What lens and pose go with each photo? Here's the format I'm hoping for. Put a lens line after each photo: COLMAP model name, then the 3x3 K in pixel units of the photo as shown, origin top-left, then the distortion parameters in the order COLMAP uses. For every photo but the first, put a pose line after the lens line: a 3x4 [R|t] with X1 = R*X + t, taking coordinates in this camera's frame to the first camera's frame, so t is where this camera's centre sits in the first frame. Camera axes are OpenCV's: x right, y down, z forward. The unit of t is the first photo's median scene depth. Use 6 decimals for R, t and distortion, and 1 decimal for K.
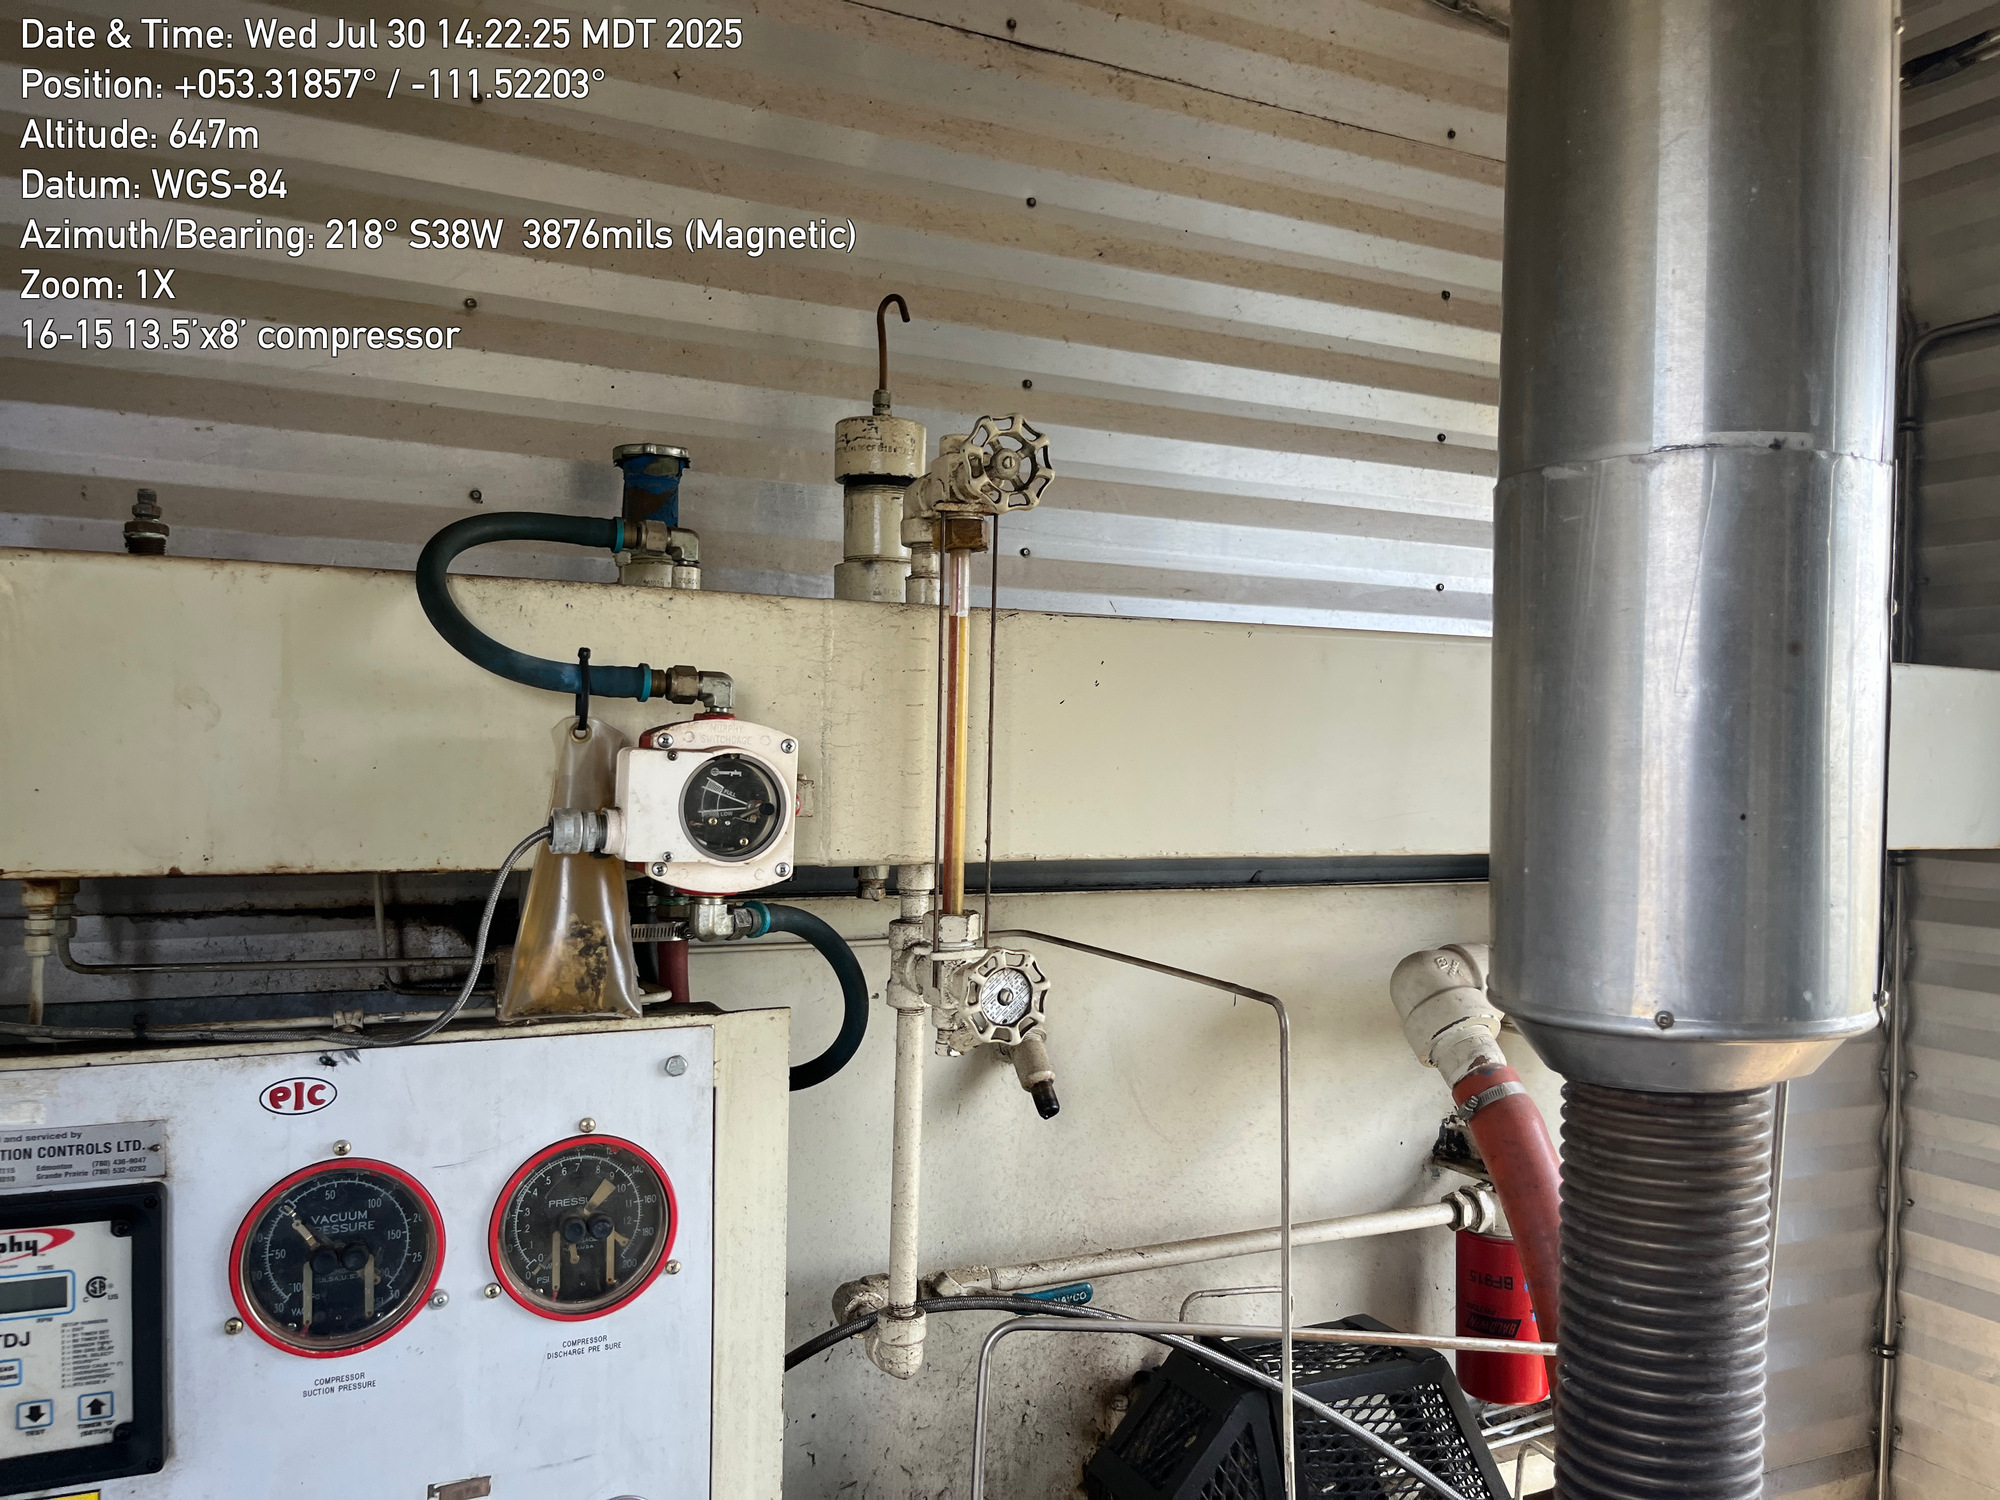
lens RADIAL K [[1495.1, 0, 994.0], [0, 1495.1, 802.5], [0, 0, 1]] dist [0.062103, -0.100797]
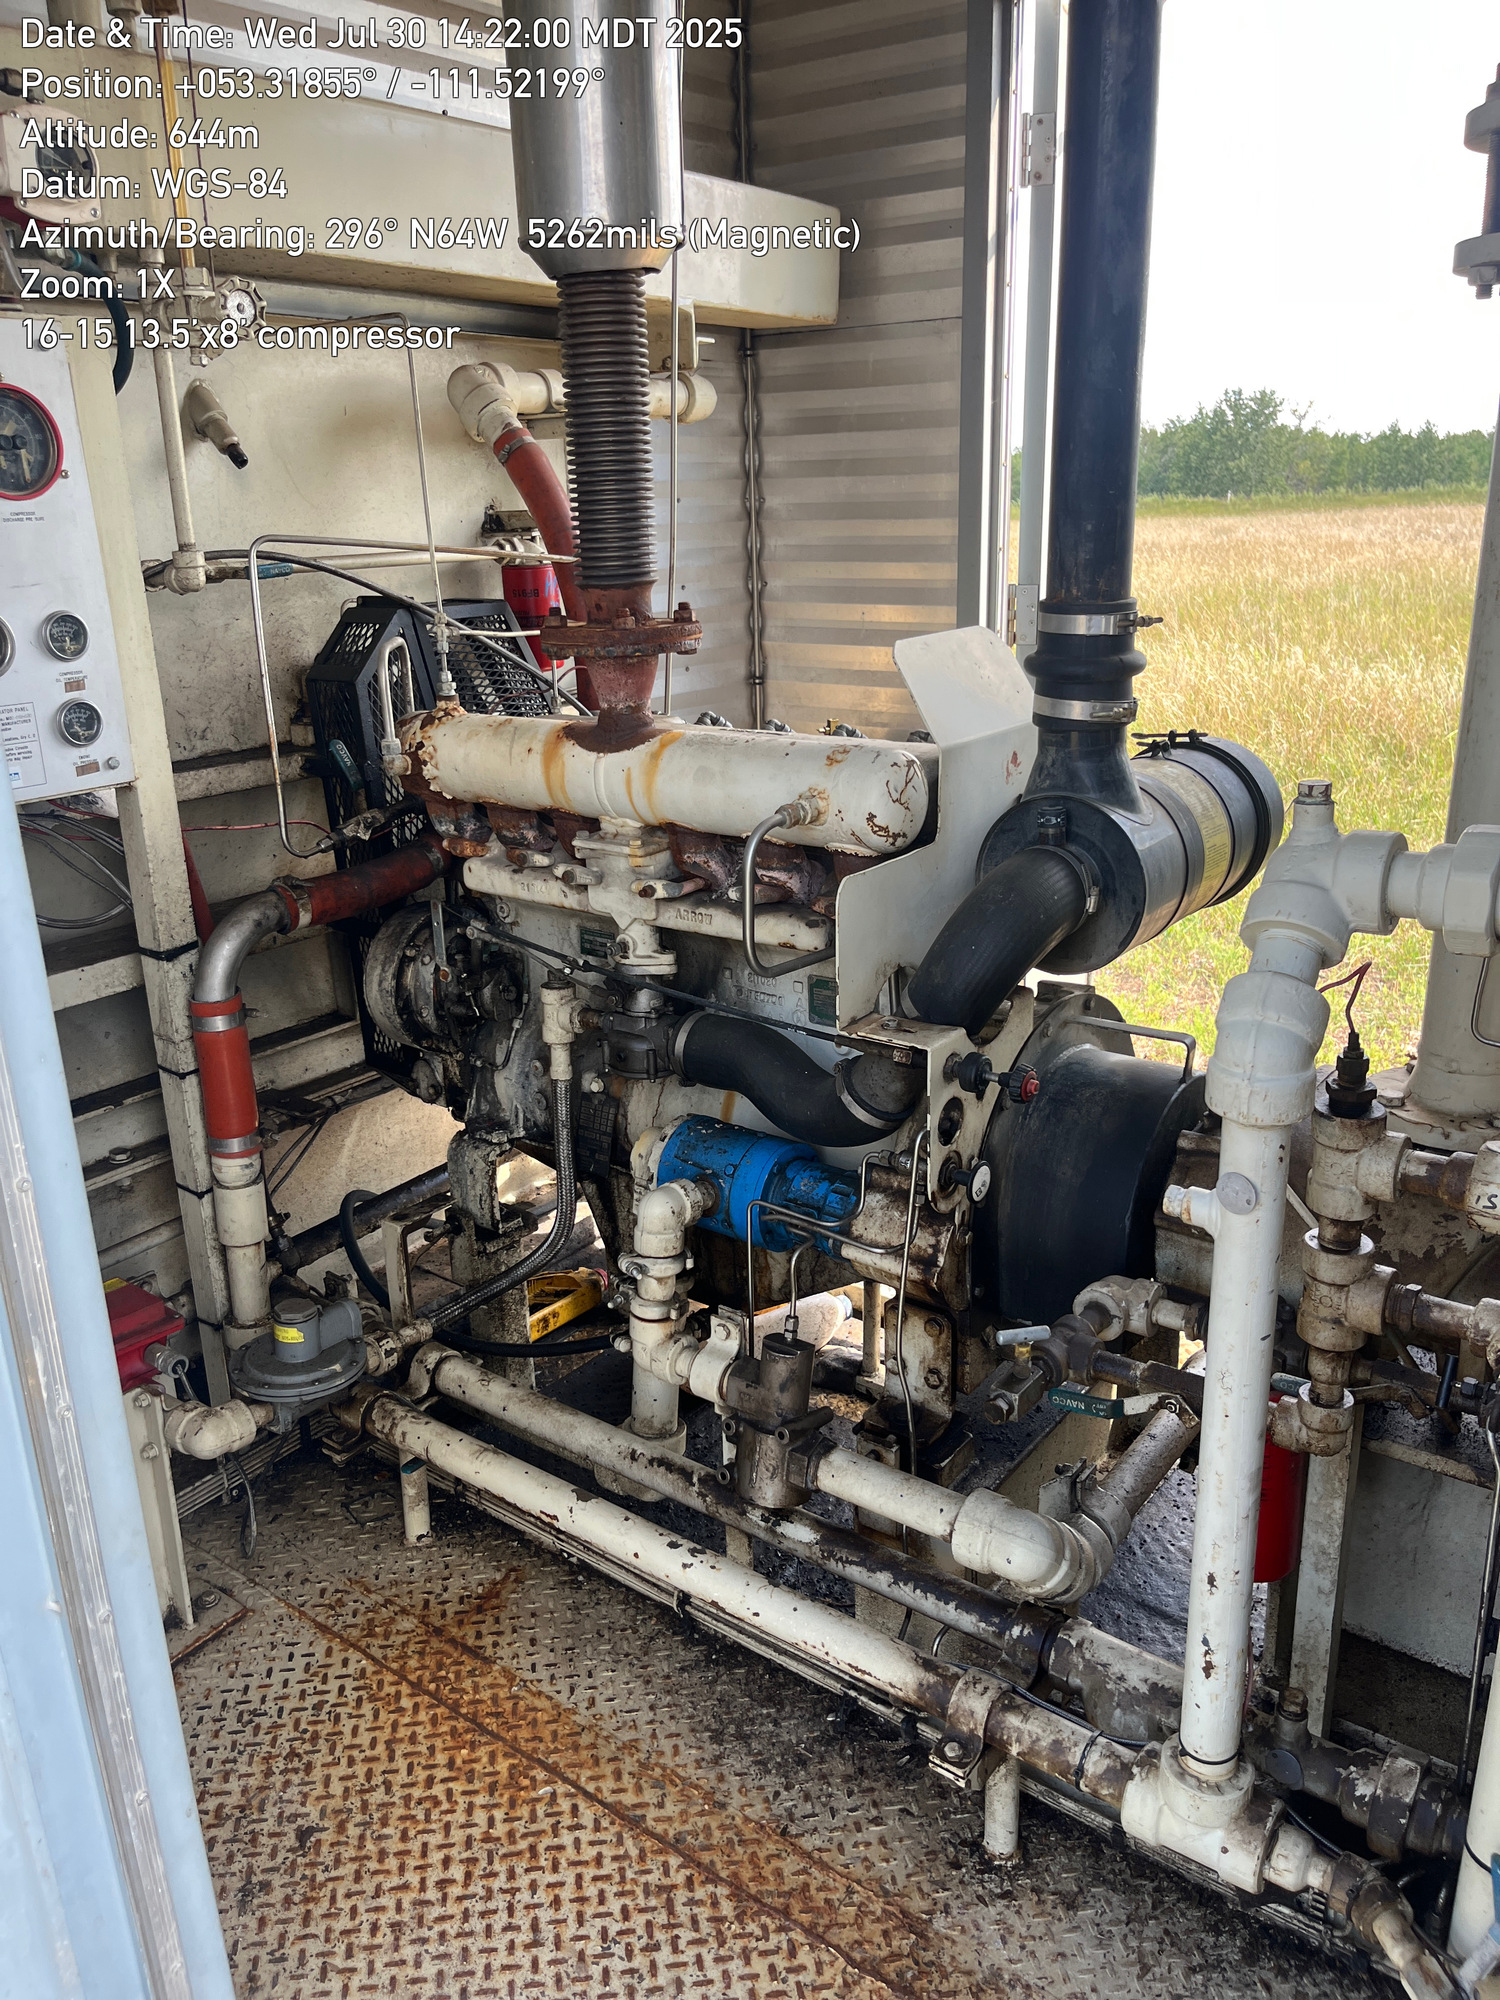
lens RADIAL K [[1495.1, 0, 745.5], [0, 1495.1, 1004.1], [0, 0, 1]] dist [0.062103, -0.100797]
pose [[0.880321, -0.186198, 0.436309, -0.401712], [0.048719, 0.950372, 0.307279, 0.403150], [-0.471870, -0.249248, 0.845703, -0.946128]]
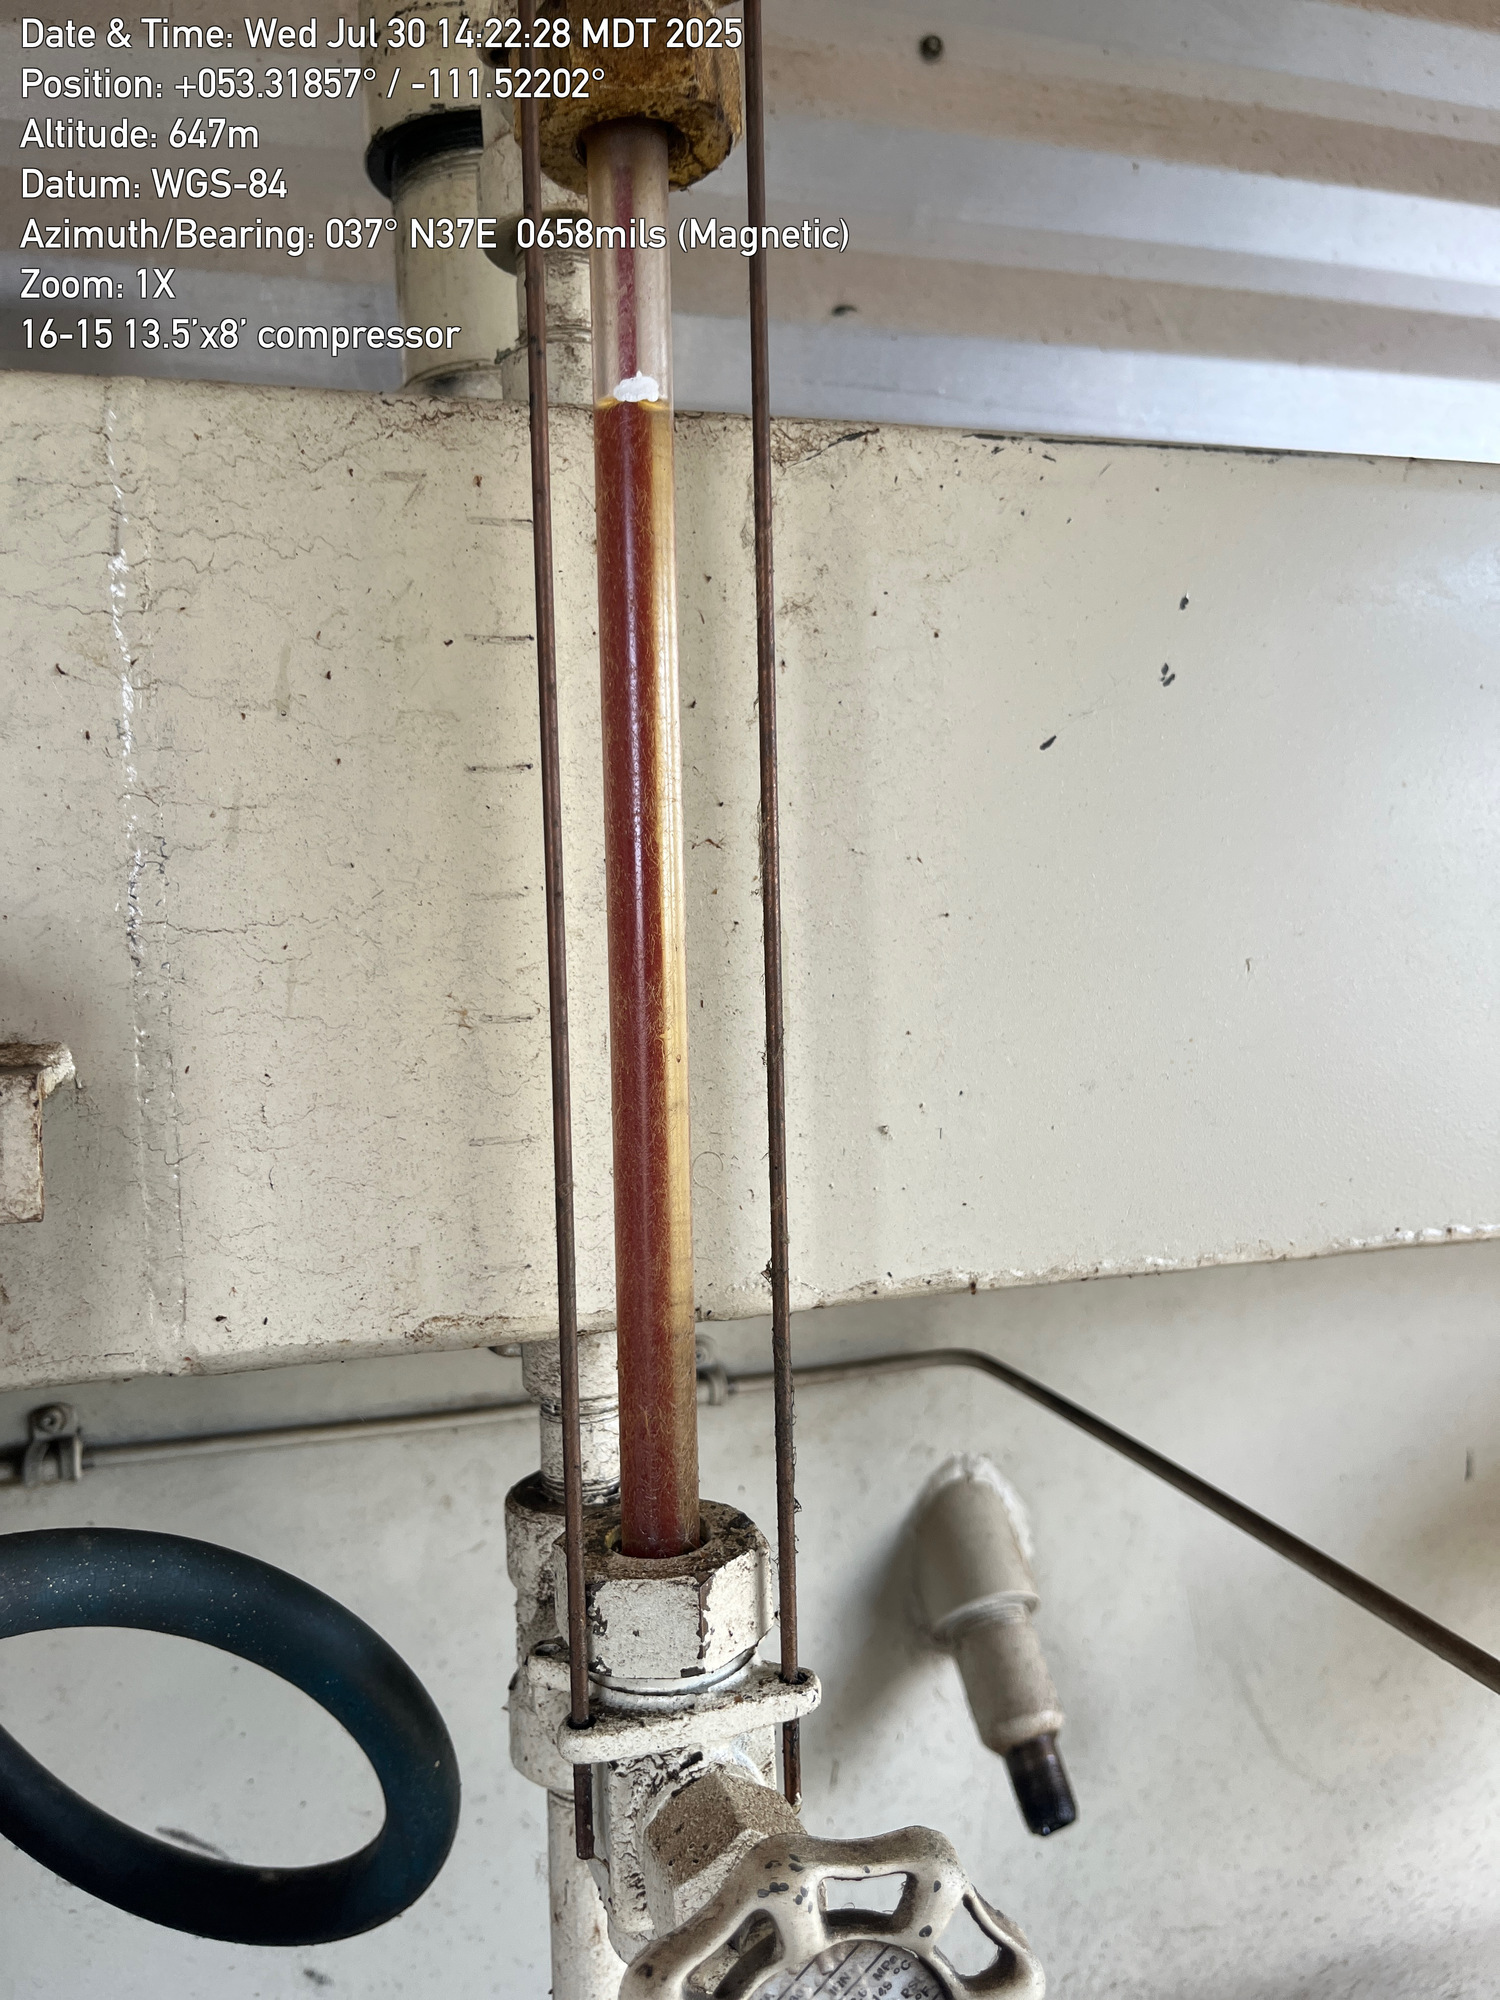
lens RADIAL K [[1495.1, 0, 745.5], [0, 1495.1, 1004.1], [0, 0, 1]] dist [0.062103, -0.100797]
pose [[0.987896, -0.038152, -0.150350, 0.035683], [0.039796, 0.999176, 0.007942, -0.025835], [0.149923, -0.013829, 0.988601, 0.847754]]
